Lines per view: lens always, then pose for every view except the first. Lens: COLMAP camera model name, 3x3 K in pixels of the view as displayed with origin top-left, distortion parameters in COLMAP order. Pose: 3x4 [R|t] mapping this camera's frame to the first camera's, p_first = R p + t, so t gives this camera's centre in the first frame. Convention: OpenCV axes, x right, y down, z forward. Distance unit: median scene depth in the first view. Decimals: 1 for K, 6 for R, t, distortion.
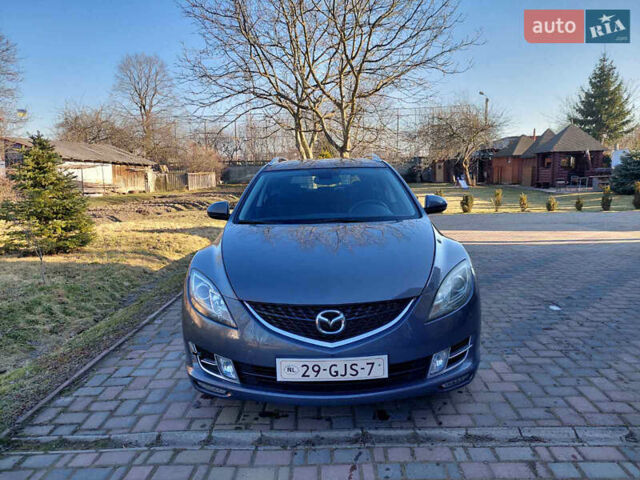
lens RADIAL K [[446.6, 0, 320.0], [0, 446.6, 240.0], [0, 0, 1]] dist [0.082902, -0.088755]
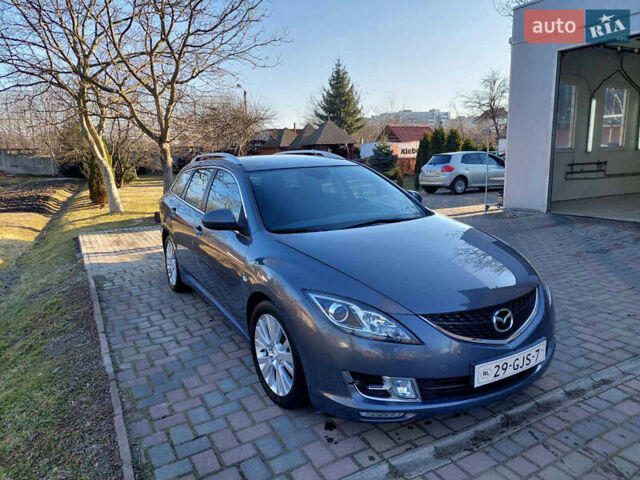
lens RADIAL K [[446.6, 0, 320.0], [0, 446.6, 240.0], [0, 0, 1]] dist [0.082902, -0.088755]
pose [[0.868614, -0.096148, 0.486072, -0.706514], [0.084952, 0.995365, 0.045080, -0.073517], [-0.488153, 0.002135, 0.872755, 0.237485]]
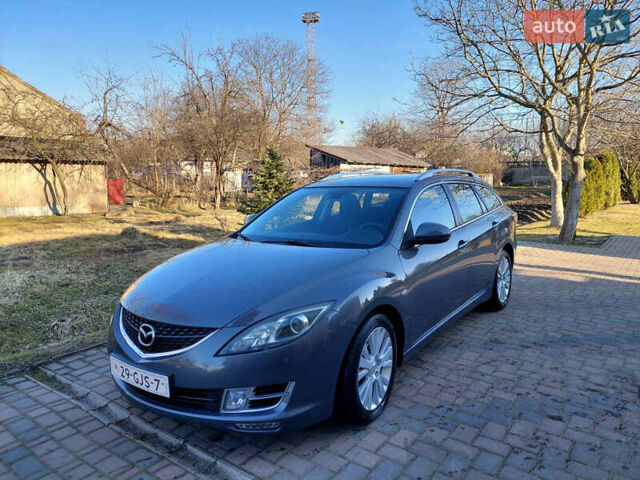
lens RADIAL K [[445.7, 0, 327.5], [0, 445.7, 236.7], [0, 0, 1]] dist [0.082236, -0.083635]
pose [[0.823207, 0.093602, -0.559973, 0.839442], [-0.097842, 0.994948, 0.022474, -0.108767], [0.559248, 0.036288, 0.828206, 0.258664]]
